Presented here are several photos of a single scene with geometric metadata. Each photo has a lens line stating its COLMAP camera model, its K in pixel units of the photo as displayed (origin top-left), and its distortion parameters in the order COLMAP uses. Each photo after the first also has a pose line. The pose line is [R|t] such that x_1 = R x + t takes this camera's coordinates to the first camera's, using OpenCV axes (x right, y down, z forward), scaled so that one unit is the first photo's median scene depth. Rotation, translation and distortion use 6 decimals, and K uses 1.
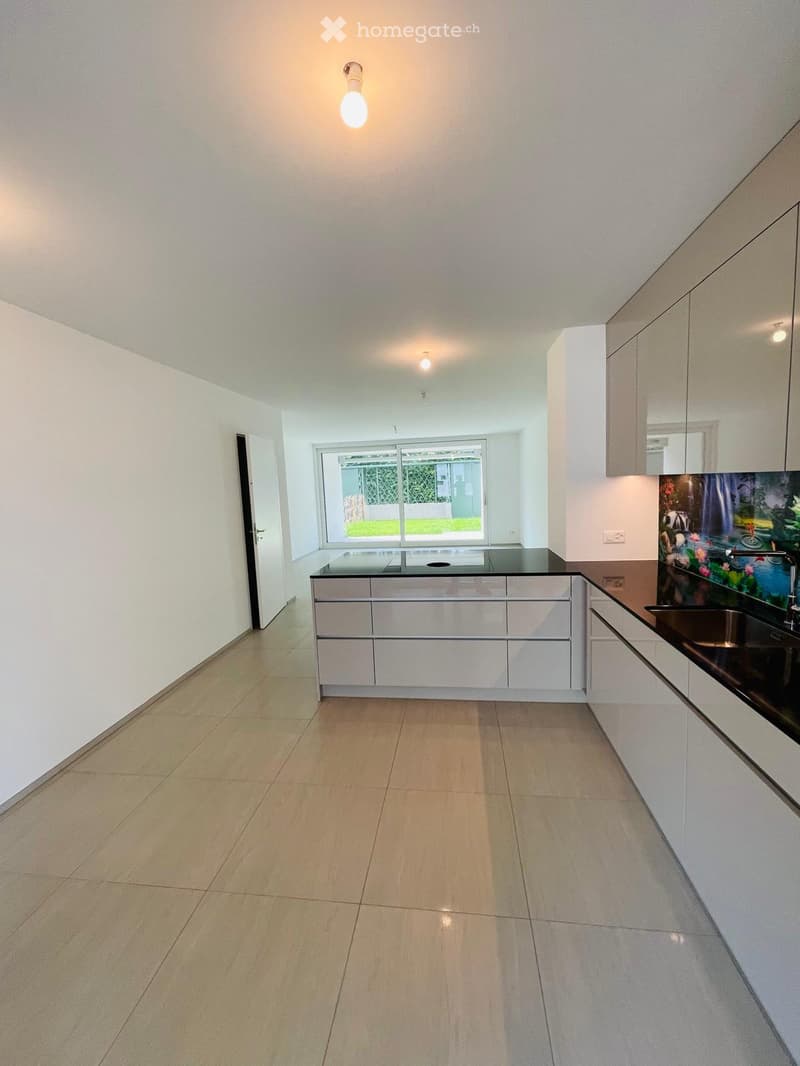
lens RADIAL K [[429.6, 0, 402.1], [0, 429.6, 530.5], [0, 0, 1]] dist [-0.014355, -0.000404]
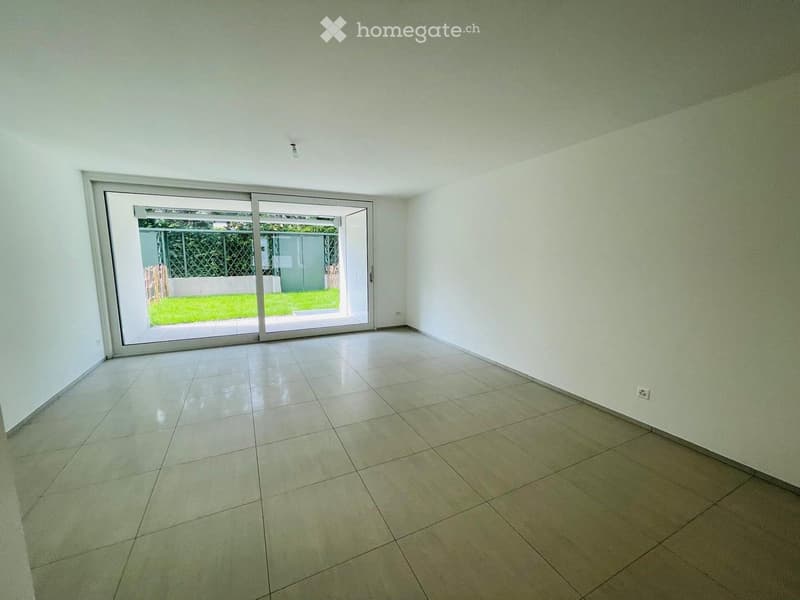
lens RADIAL K [[322.4, 0, 393.0], [0, 322.4, 303.2], [0, 0, 1]] dist [-0.014355, -0.000404]
pose [[0.837247, -0.035798, 0.545652, -0.391681], [0.020490, 0.999208, 0.034113, -0.150839], [-0.546441, -0.017380, 0.837317, 1.670948]]
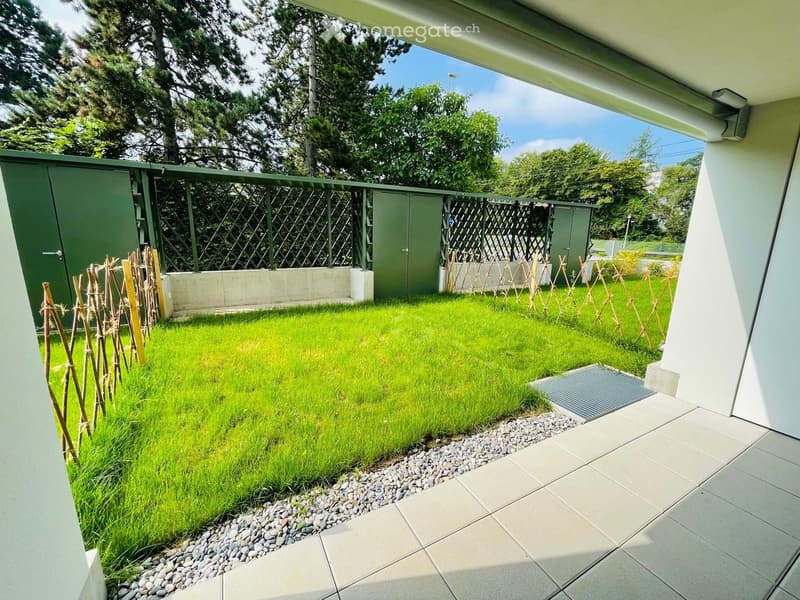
lens RADIAL K [[322.4, 0, 403.8], [0, 322.4, 299.8], [0, 0, 1]] dist [-0.014355, -0.000404]
pose [[0.810168, -0.067992, 0.582241, -0.491449], [0.012223, 0.994994, 0.099185, -0.402173], [-0.586070, -0.073240, 0.806944, 4.035933]]
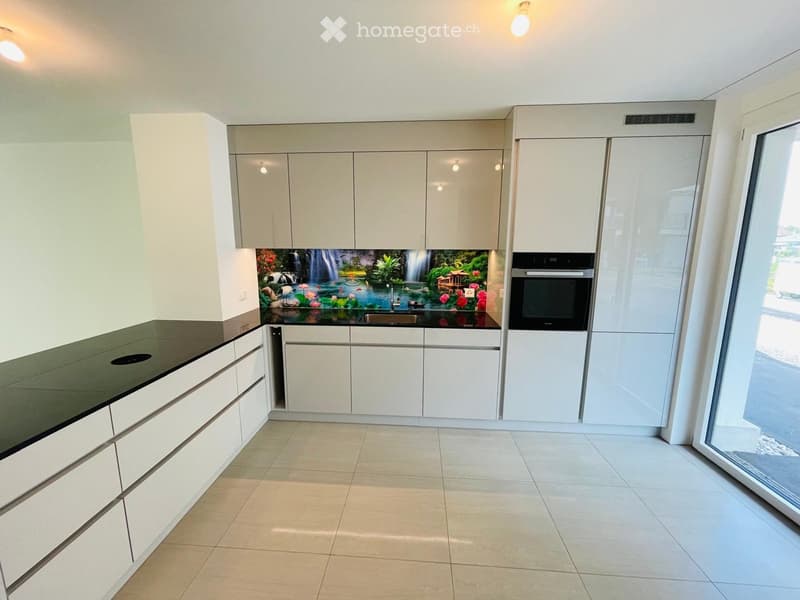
lens RADIAL K [[322.4, 0, 397.4], [0, 322.4, 298.0], [0, 0, 1]] dist [-0.014355, -0.000404]
pose [[-0.065229, -0.117035, 0.990983, -0.568240], [0.105939, 0.986674, 0.123499, -0.052327], [-0.992231, 0.113039, -0.051961, 0.644125]]
